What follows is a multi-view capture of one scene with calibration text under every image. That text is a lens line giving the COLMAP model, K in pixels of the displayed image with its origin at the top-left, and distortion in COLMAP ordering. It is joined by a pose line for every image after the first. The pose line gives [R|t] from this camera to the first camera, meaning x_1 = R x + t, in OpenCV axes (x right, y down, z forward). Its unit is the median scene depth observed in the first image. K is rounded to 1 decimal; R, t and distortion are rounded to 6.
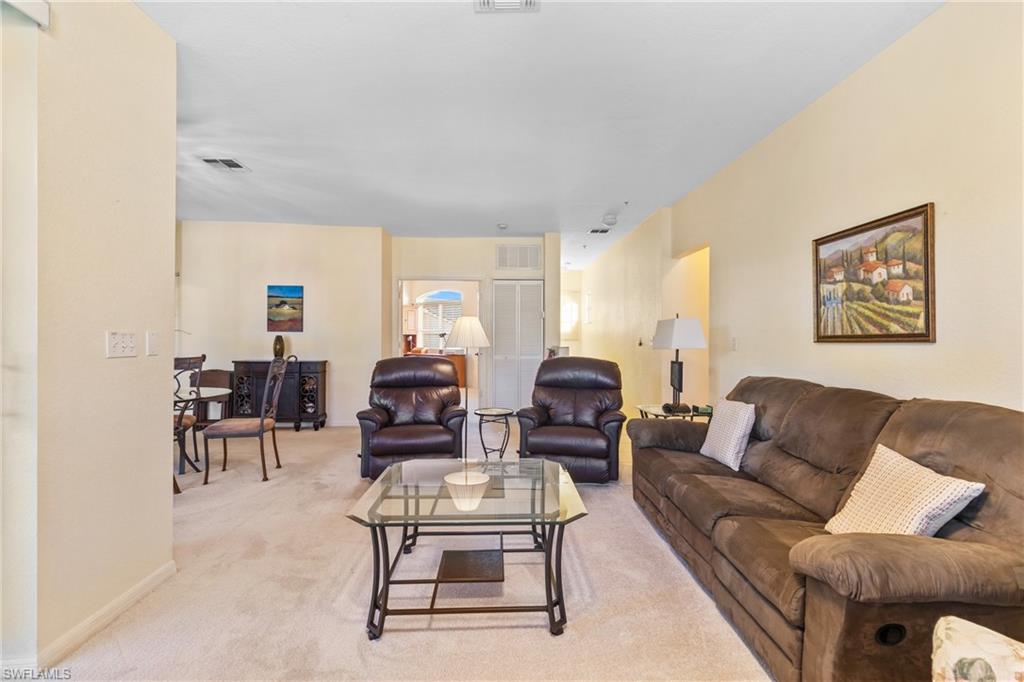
lens RADIAL K [[476.0, 0, 505.6], [0, 476.0, 336.5], [0, 0, 1]] dist [0.010323, -0.002248]
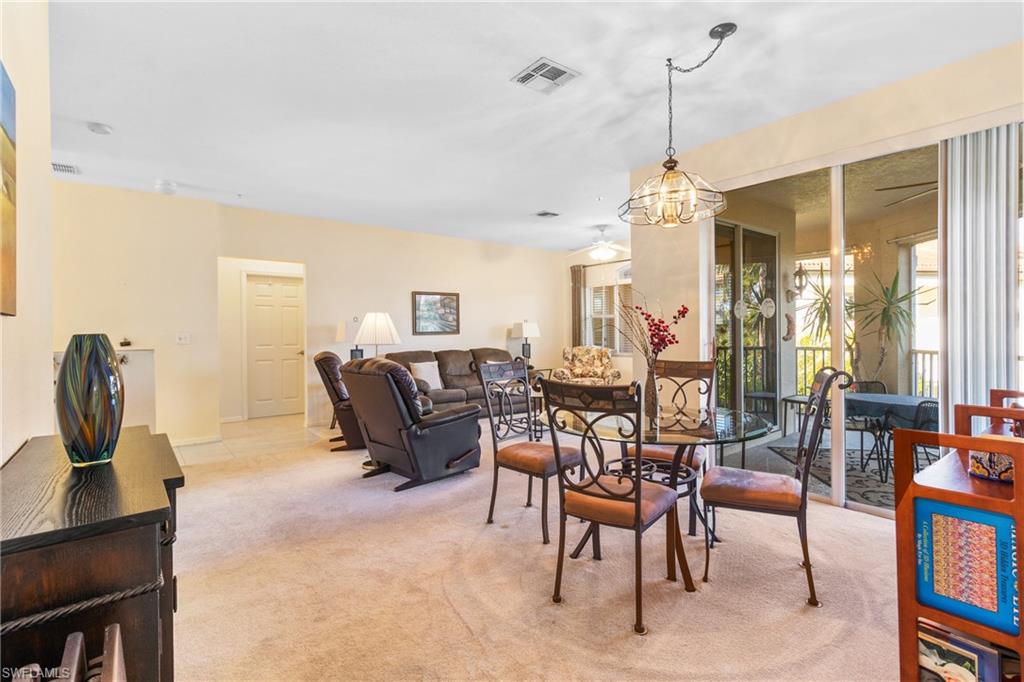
lens RADIAL K [[476.0, 0, 513.7], [0, 476.0, 333.9], [0, 0, 1]] dist [0.010323, -0.002248]
pose [[-0.601158, -0.003433, 0.799123, -1.548618], [0.003914, 0.999966, 0.007241, -0.008488], [-0.799121, 0.007481, -0.601124, 2.046912]]
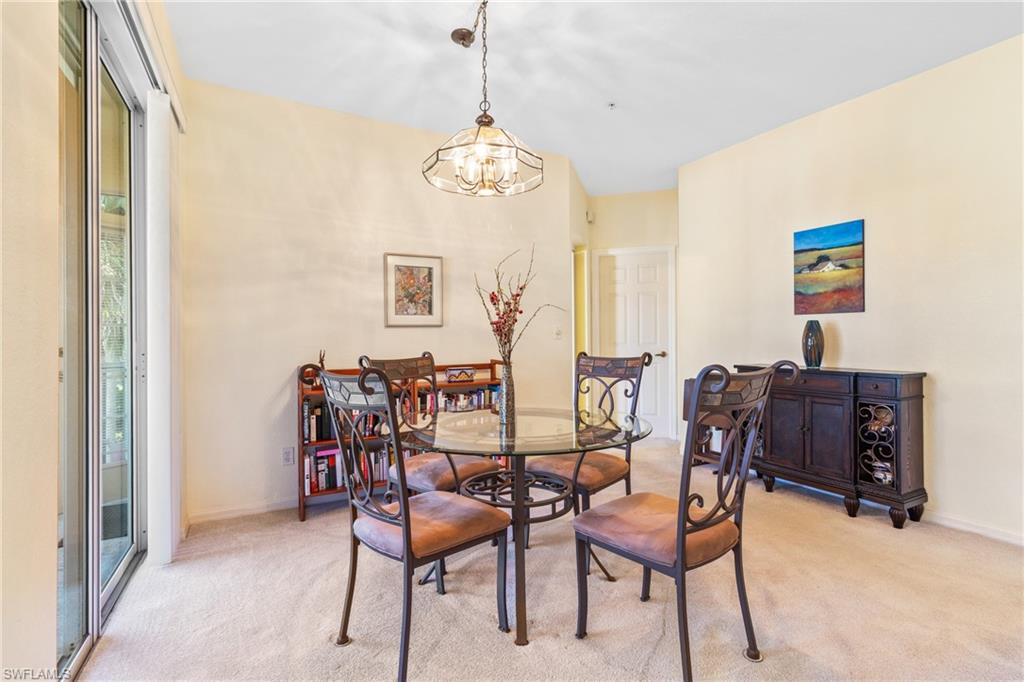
lens RADIAL K [[476.0, 0, 515.8], [0, 476.0, 338.0], [0, 0, 1]] dist [0.010323, -0.002248]
pose [[0.458200, -0.007975, -0.888813, -0.324267], [0.011864, 0.999926, -0.002856, 0.030853], [0.888770, -0.009236, 0.458260, 0.970360]]
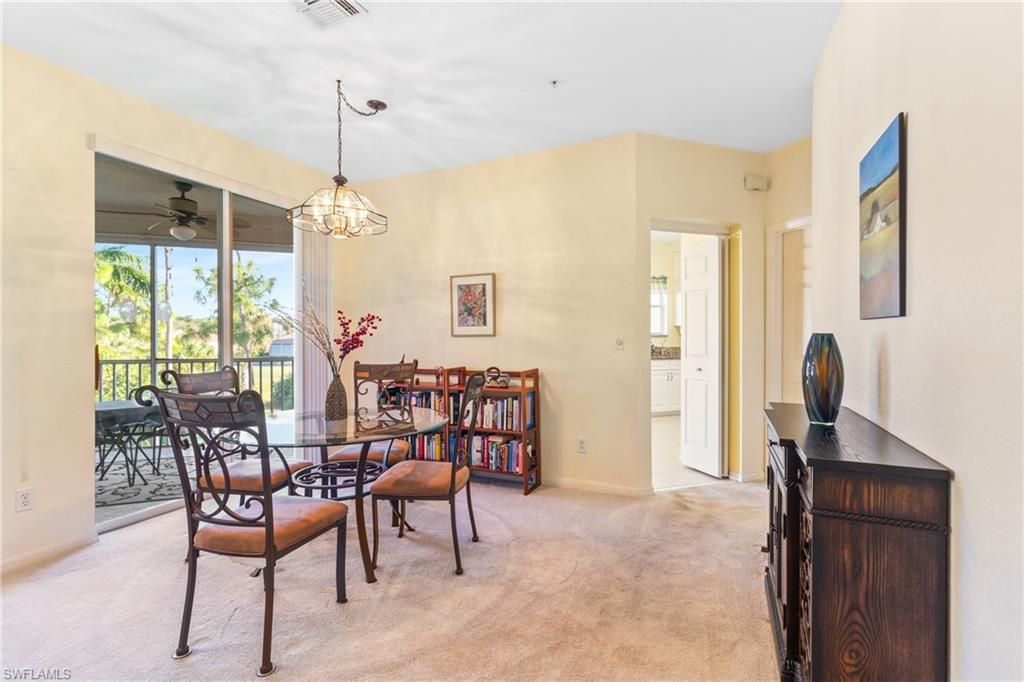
lens RADIAL K [[476.0, 0, 512.4], [0, 476.0, 340.5], [0, 0, 1]] dist [0.010323, -0.002248]
pose [[-0.431116, 0.006348, -0.902274, -0.302476], [0.002225, 0.999980, 0.005972, 0.000045], [0.902294, 0.000568, -0.431121, 2.000697]]
